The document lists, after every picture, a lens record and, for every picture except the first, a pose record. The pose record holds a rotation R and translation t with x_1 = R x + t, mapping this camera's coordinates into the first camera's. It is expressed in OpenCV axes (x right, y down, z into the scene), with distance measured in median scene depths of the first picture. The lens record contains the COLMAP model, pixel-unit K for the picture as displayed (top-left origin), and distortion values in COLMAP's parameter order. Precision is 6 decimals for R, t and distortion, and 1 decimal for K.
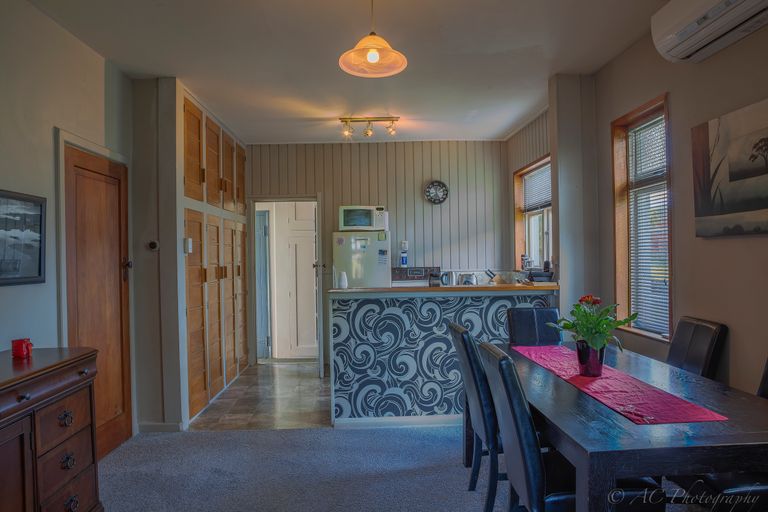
lens RADIAL K [[533.3, 0, 380.4], [0, 533.3, 255.1], [0, 0, 1]] dist [-0.073277, 0.036006]
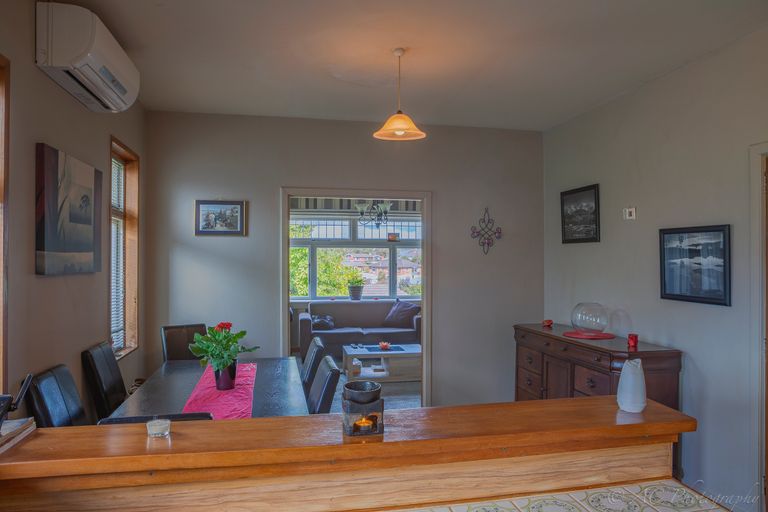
lens RADIAL K [[533.3, 0, 382.6], [0, 533.3, 253.7], [0, 0, 1]] dist [-0.073277, 0.036006]
pose [[-0.989301, 0.014598, -0.145159, 0.194524], [0.016041, 0.999833, -0.008780, -0.054468], [0.145006, -0.011015, -0.989369, 1.965540]]
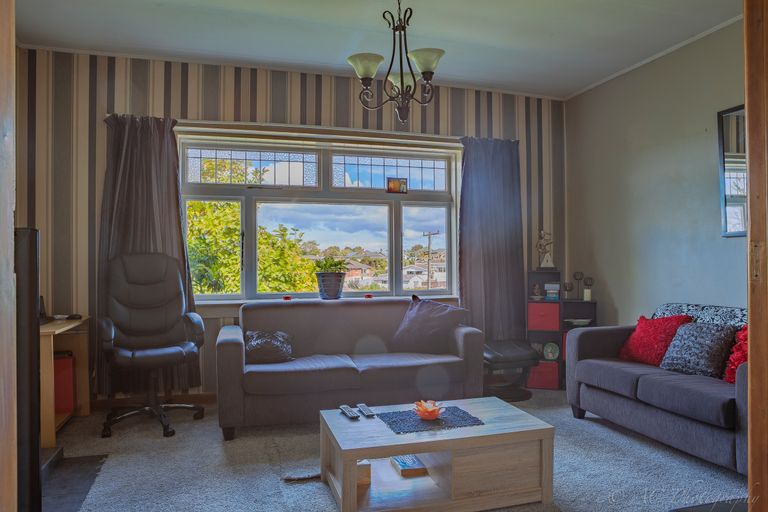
lens RADIAL K [[533.3, 0, 386.0], [0, 533.3, 258.8], [0, 0, 1]] dist [-0.073277, 0.036006]
pose [[-0.968792, 0.021494, -0.246943, 0.143582], [0.021802, 0.999761, 0.001486, 0.062082], [0.246916, -0.003944, -0.969029, 0.523730]]
